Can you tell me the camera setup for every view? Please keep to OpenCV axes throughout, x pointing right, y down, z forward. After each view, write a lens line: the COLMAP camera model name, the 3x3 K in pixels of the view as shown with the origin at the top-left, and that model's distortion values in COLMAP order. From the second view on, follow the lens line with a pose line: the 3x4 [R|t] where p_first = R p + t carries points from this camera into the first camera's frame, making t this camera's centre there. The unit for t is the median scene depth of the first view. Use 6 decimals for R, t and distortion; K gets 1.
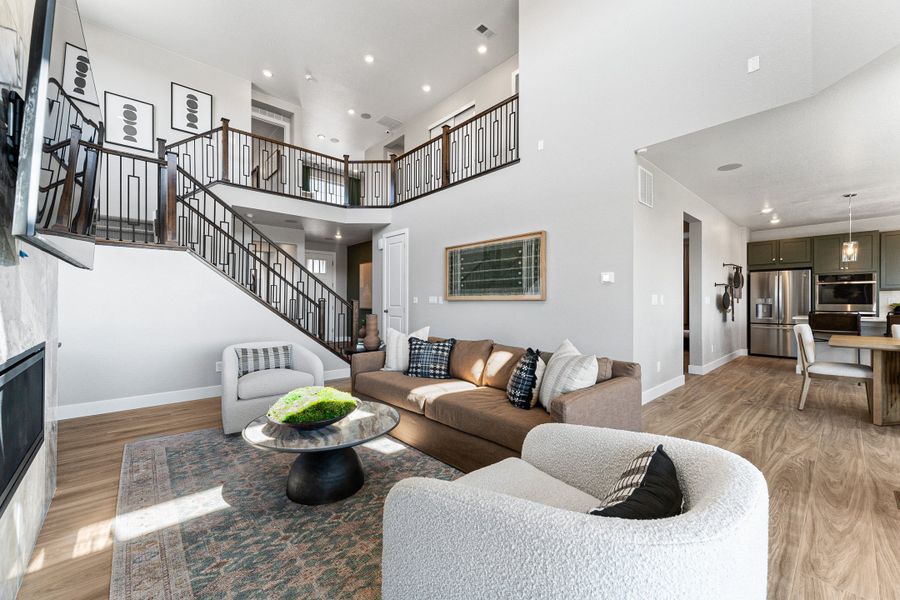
lens RADIAL K [[360.7, 0, 439.4], [0, 360.7, 299.8], [0, 0, 1]] dist [-0.000980, -0.000063]
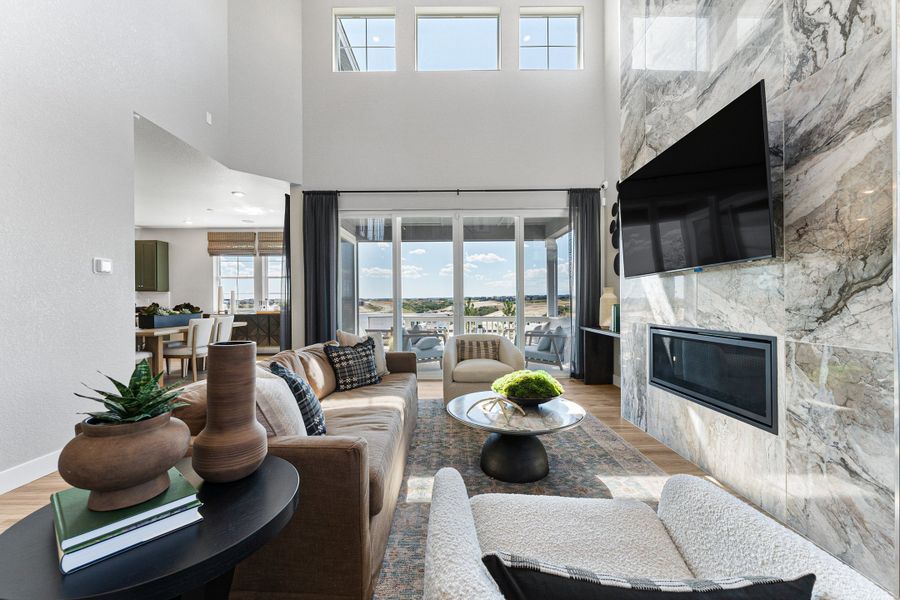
lens RADIAL K [[357.6, 0, 447.8], [0, 357.6, 301.5], [0, 0, 1]] dist [-0.001388, -0.000415]
pose [[-0.757174, -0.001961, 0.653210, -0.269085], [-0.000029, 0.999996, 0.002968, 0.001342], [-0.653213, 0.002229, -0.757171, 0.603702]]
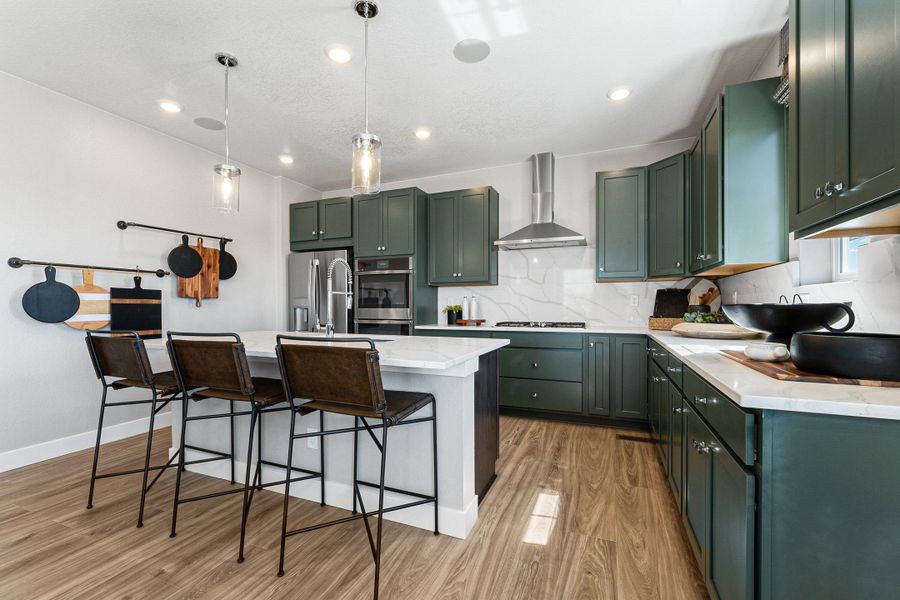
lens RADIAL K [[385.6, 0, 448.8], [0, 385.6, 306.8], [0, 0, 1]] dist [-0.000836, -0.000214]
pose [[0.898671, -0.009080, 0.438529, 0.848417], [0.005176, 0.999936, 0.010098, 0.004711], [-0.438592, -0.006805, 0.898660, 0.332149]]
